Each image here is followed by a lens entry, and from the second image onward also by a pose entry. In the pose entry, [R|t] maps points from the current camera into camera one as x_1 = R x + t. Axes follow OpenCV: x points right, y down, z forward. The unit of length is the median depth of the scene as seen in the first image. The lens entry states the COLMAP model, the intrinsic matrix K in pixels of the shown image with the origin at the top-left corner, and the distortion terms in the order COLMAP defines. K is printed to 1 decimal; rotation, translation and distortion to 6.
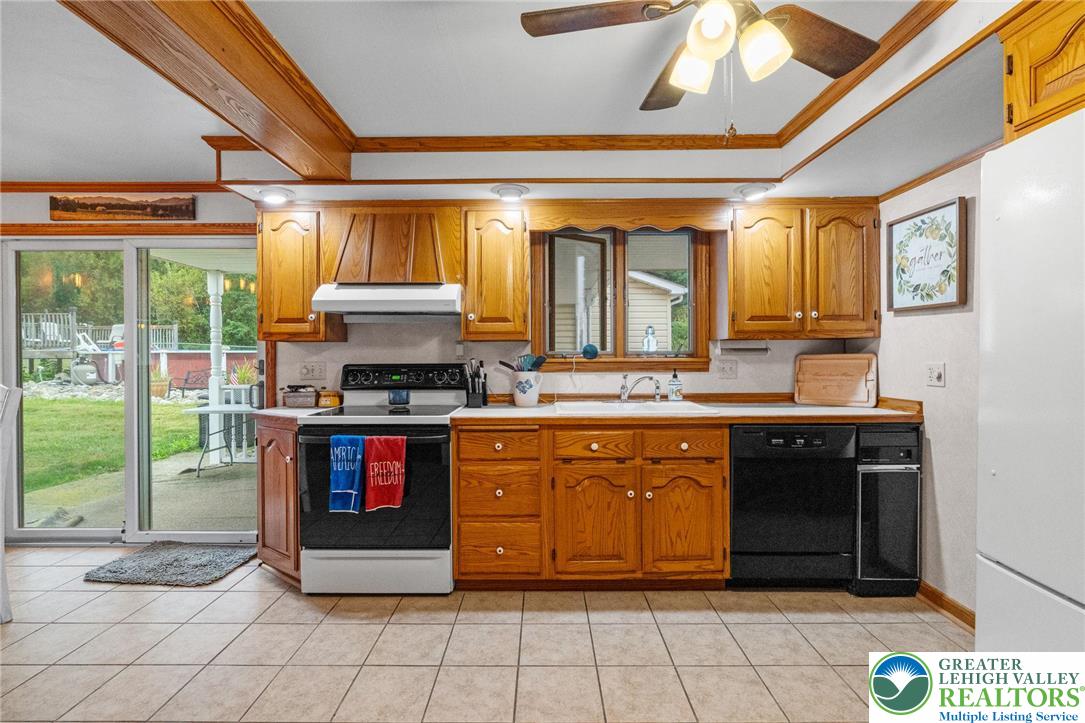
lens RADIAL K [[507.4, 0, 539.0], [0, 507.4, 356.7], [0, 0, 1]] dist [-0.006320, -0.000163]
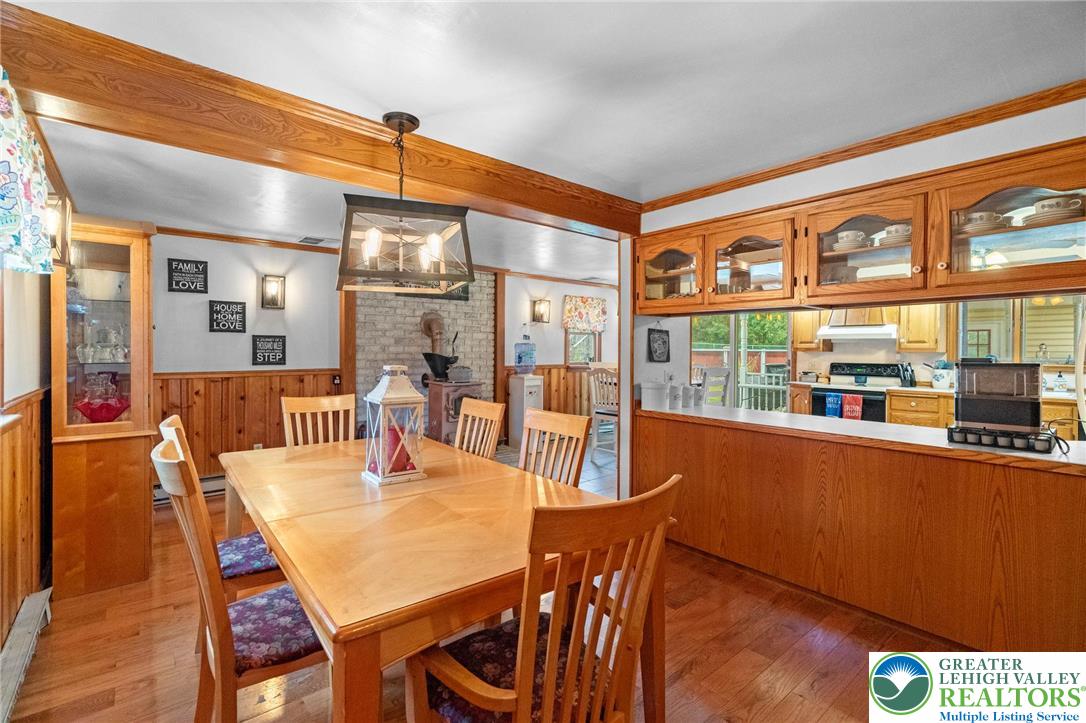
lens RADIAL K [[501.8, 0, 542.4], [0, 501.8, 353.7], [0, 0, 1]] dist [-0.001740, 0.000208]
pose [[0.652959, 0.013988, -0.757264, 0.473897], [-0.012321, 0.999893, 0.007846, -0.027627], [0.757293, 0.004208, 0.653061, -1.473236]]
